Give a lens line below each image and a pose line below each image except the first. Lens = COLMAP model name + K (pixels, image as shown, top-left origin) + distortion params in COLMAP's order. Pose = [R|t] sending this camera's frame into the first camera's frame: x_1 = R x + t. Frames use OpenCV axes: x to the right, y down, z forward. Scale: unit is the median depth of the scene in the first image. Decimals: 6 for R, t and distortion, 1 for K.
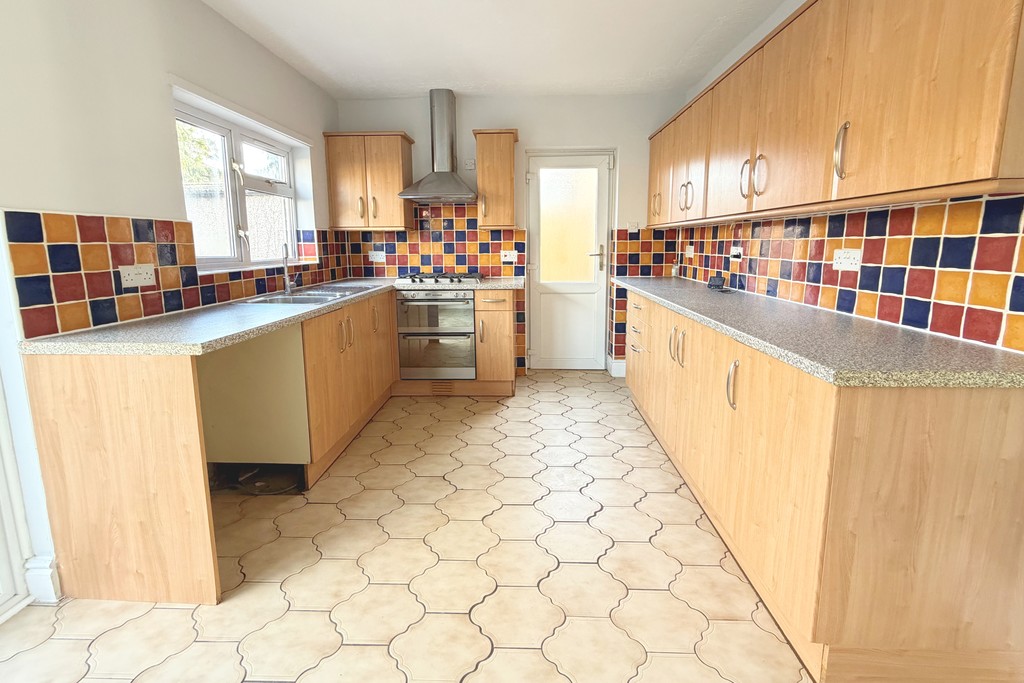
lens RADIAL K [[411.4, 0, 509.9], [0, 411.4, 299.4], [0, 0, 1]] dist [0.000466, -0.000005]
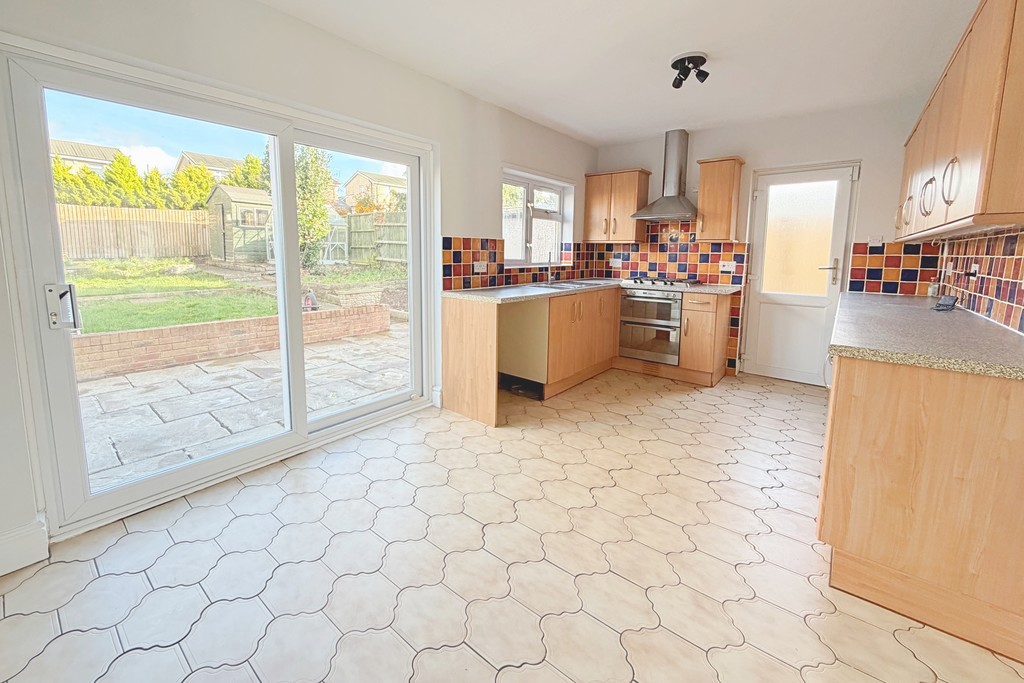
lens RADIAL K [[411.4, 0, 509.9], [0, 411.4, 299.4], [0, 0, 1]] dist [0.000466, -0.000005]
pose [[0.798514, 0.086217, -0.595771, 0.238834], [-0.098438, 0.995070, 0.012065, 0.034994], [0.593874, 0.049012, 0.803064, -0.293981]]
